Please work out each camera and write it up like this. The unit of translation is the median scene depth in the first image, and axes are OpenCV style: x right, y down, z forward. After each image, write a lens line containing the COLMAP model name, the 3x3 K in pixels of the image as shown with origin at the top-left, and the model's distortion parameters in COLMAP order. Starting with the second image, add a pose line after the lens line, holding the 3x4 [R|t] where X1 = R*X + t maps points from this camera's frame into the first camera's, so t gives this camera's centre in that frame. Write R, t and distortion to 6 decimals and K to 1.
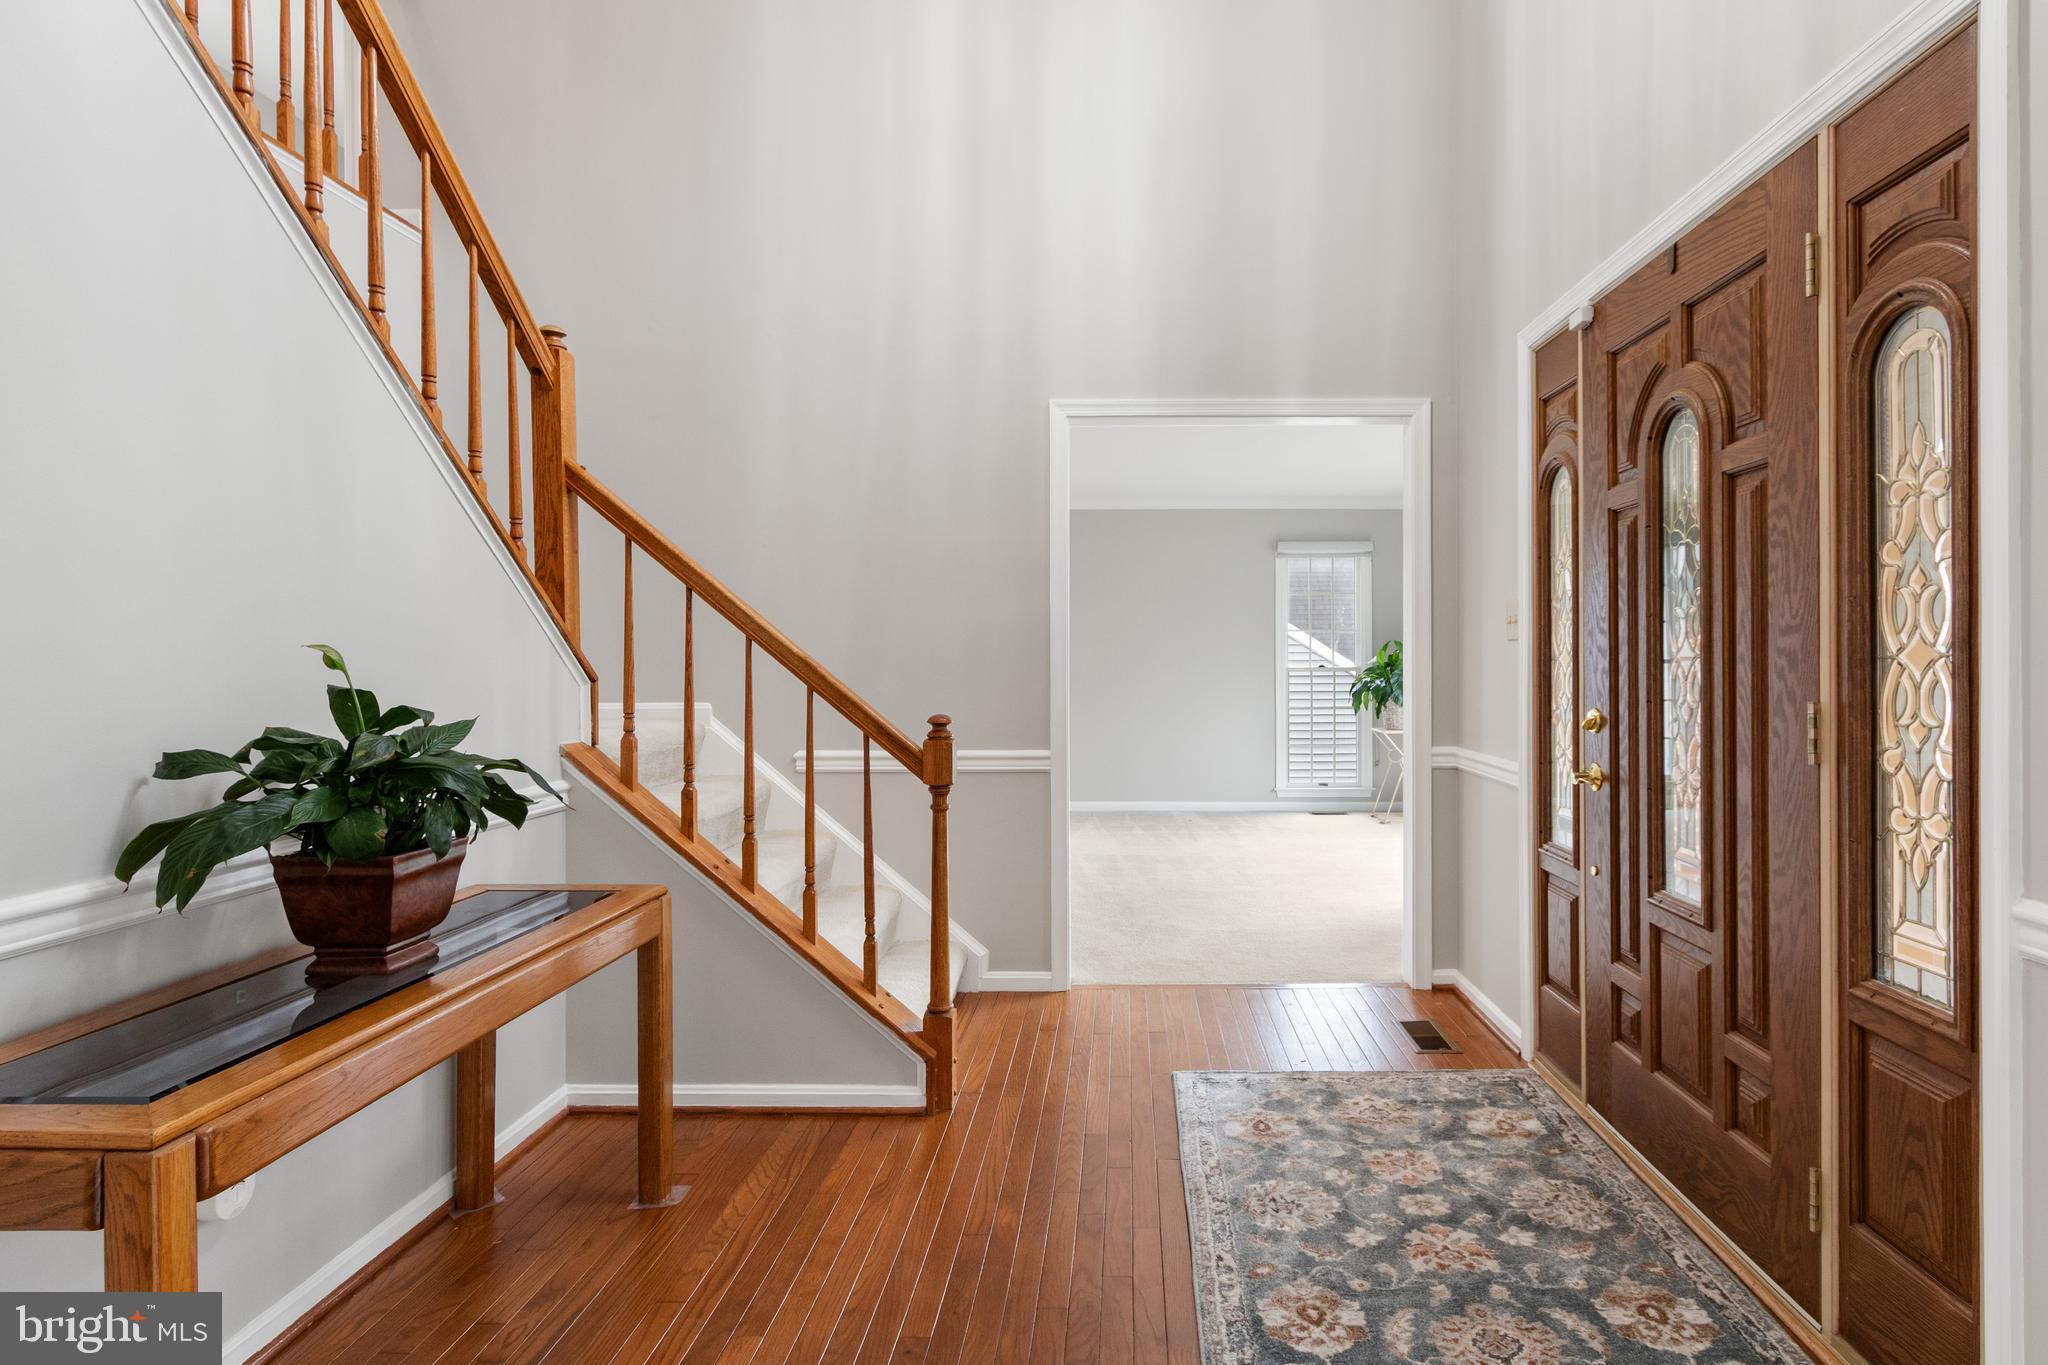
lens RADIAL K [[1059.2, 0, 1121.7], [0, 1059.2, 669.3], [0, 0, 1]] dist [0.014273, 0.000079]
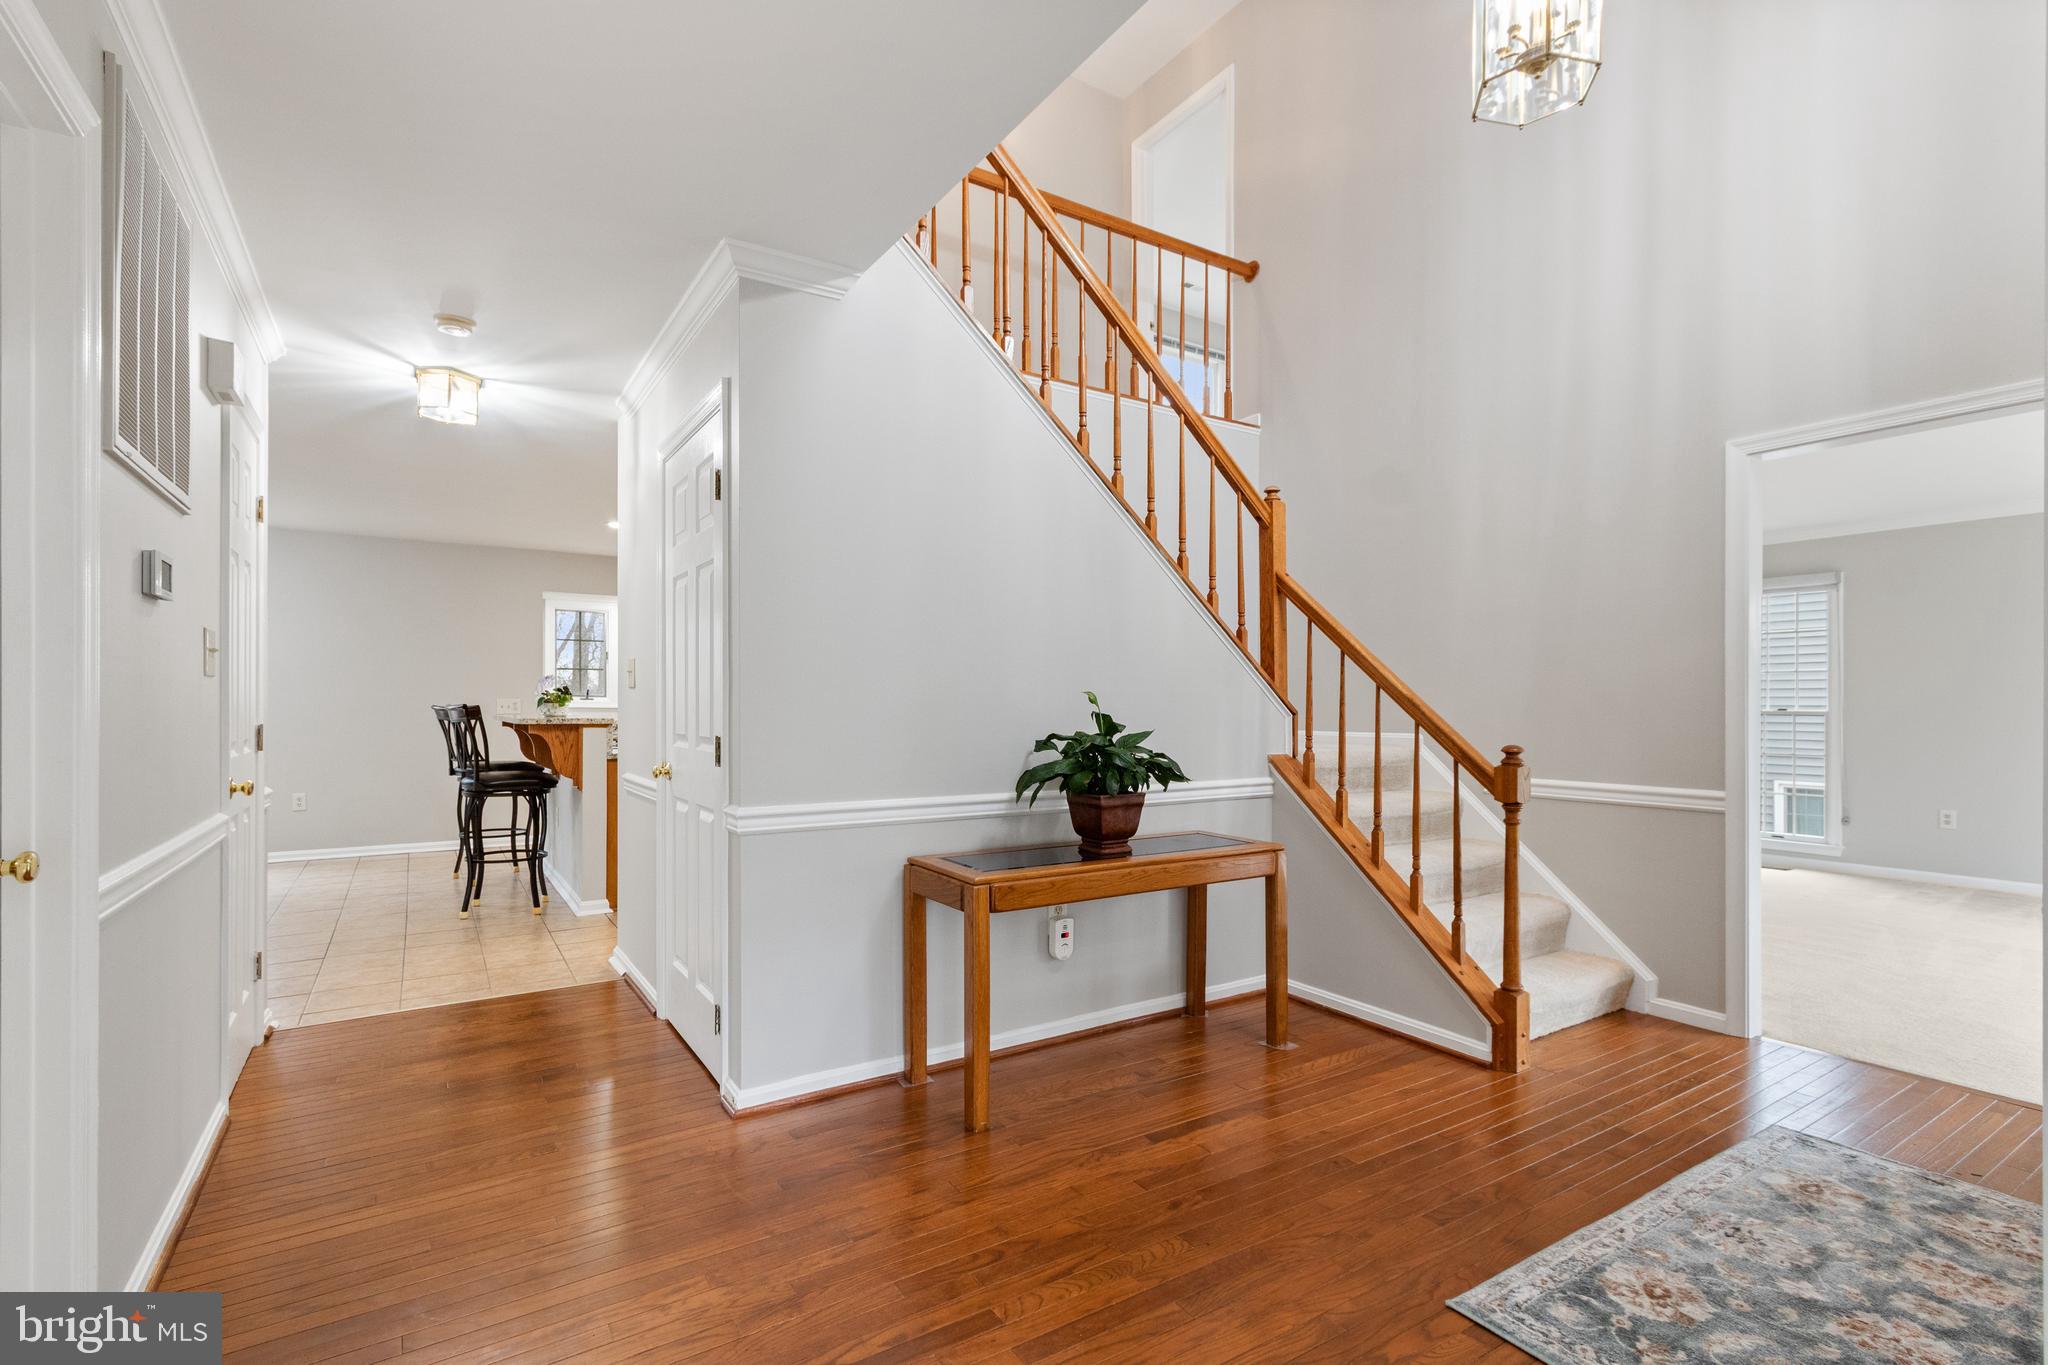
lens RADIAL K [[964.4, 0, 1027.1], [0, 964.4, 701.8], [0, 0, 1]] dist [0.021677, 0.000420]
pose [[0.547004, -0.000310, -0.837130, 0.477946], [-0.010109, 0.999925, -0.006977, 0.006703], [0.837069, 0.012279, 0.546960, -0.076168]]
